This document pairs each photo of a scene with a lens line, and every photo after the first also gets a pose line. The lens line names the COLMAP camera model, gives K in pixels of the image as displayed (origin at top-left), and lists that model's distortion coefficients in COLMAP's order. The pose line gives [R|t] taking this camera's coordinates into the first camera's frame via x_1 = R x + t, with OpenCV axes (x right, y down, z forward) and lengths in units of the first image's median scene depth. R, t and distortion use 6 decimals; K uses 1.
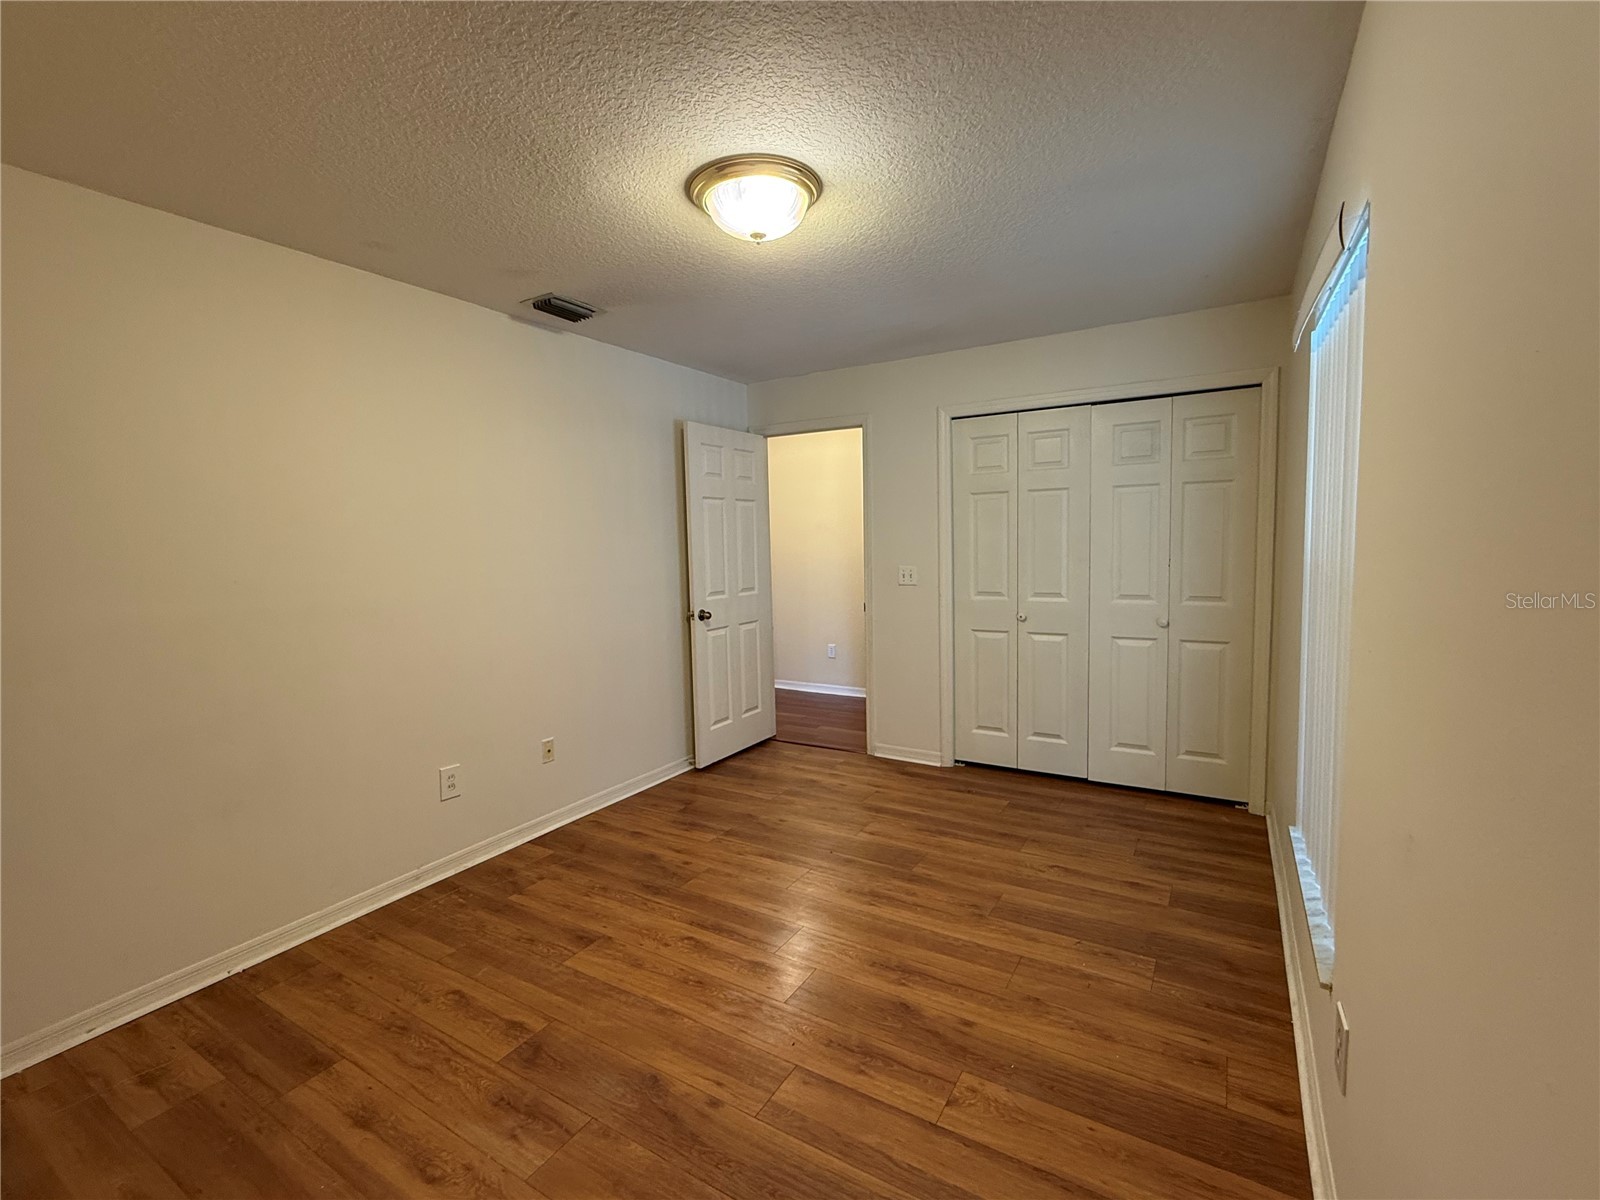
lens RADIAL K [[705.0, 0, 804.2], [0, 705.0, 598.2], [0, 0, 1]] dist [-0.000514, 0.000365]
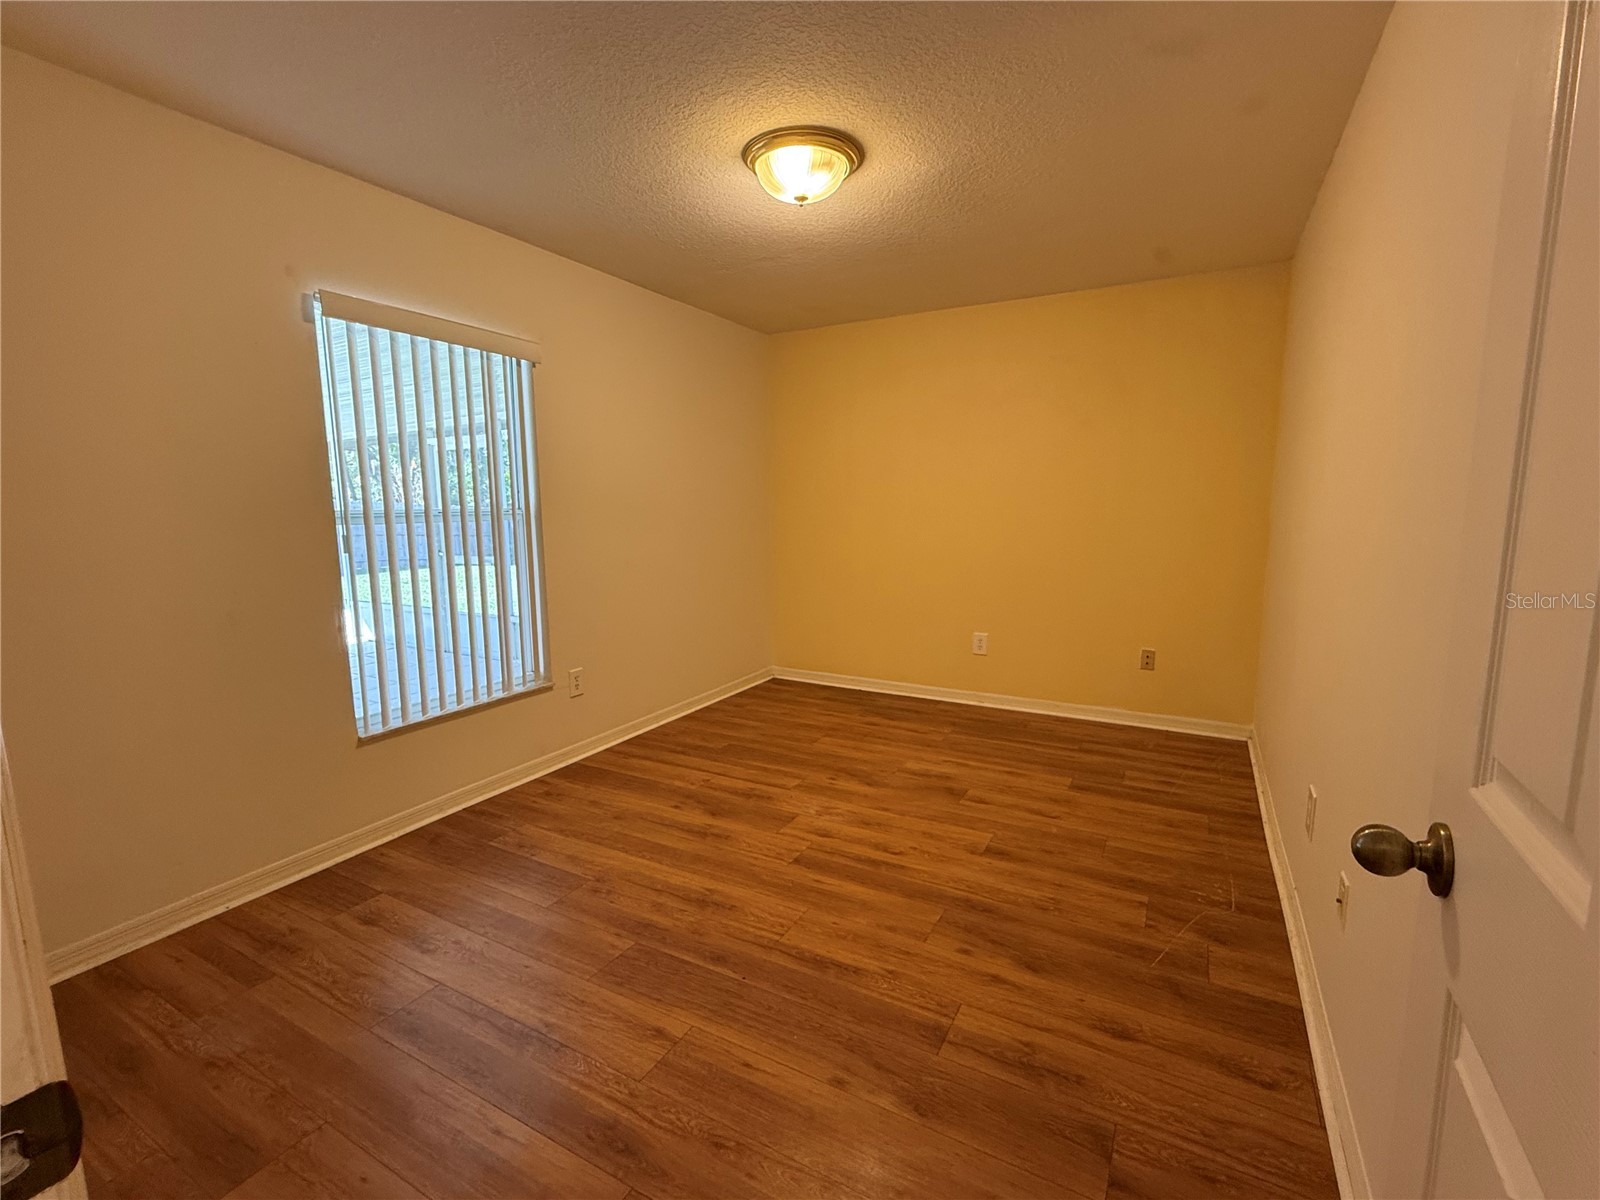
lens RADIAL K [[705.0, 0, 801.4], [0, 705.0, 596.6], [0, 0, 1]] dist [-0.000514, 0.000365]
pose [[-0.998957, 0.037616, -0.025890, -0.011494], [0.031144, 0.975864, 0.216146, -0.131912], [0.033396, 0.215114, -0.976018, 2.128475]]
